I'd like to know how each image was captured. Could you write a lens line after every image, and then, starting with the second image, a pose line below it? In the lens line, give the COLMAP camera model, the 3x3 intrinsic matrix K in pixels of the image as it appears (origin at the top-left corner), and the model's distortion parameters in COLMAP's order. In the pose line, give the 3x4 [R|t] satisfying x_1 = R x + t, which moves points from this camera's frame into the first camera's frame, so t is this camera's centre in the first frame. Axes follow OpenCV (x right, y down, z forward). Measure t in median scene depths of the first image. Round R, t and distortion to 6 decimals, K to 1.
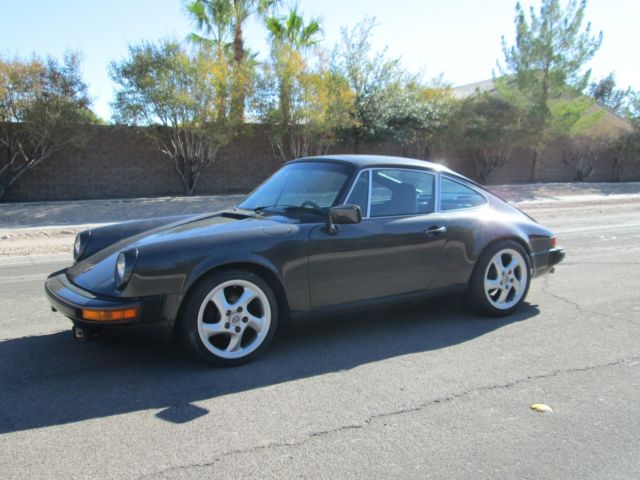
lens RADIAL K [[636.3, 0, 317.8], [0, 636.3, 237.3], [0, 0, 1]] dist [-0.067929, 0.000000]
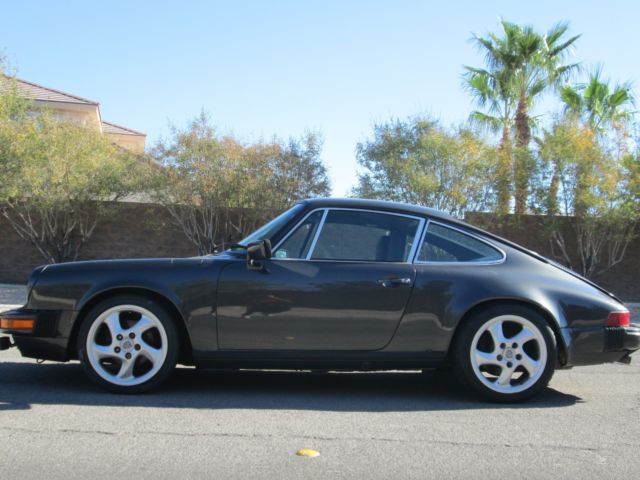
lens RADIAL K [[800.5, 0, 319.2], [0, 800.5, 243.5], [0, 0, 1]] dist [-0.083555, 0.000000]
pose [[0.883927, 0.016839, -0.467322, 0.167940], [-0.092879, 0.985763, -0.140158, 0.027875], [0.458309, 0.167293, 0.872907, 0.005766]]
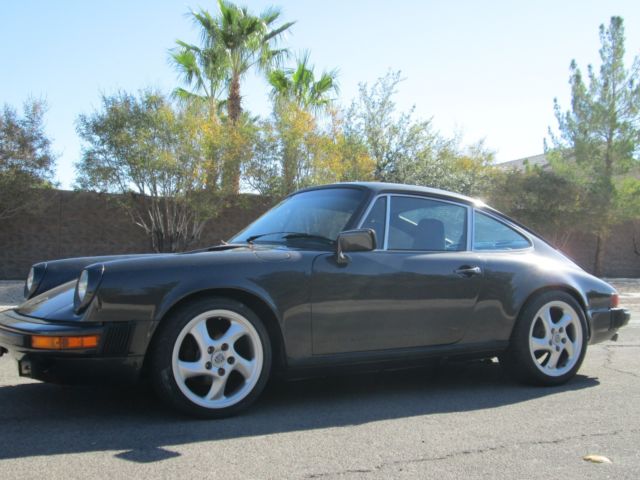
lens RADIAL K [[800.5, 0, 319.1], [0, 800.5, 238.7], [0, 0, 1]] dist [-0.083555, 0.000000]
pose [[0.999730, 0.019581, -0.012543, 0.001869], [-0.021196, 0.989182, -0.145152, 0.028750], [0.009565, 0.145379, 0.989330, -0.006492]]
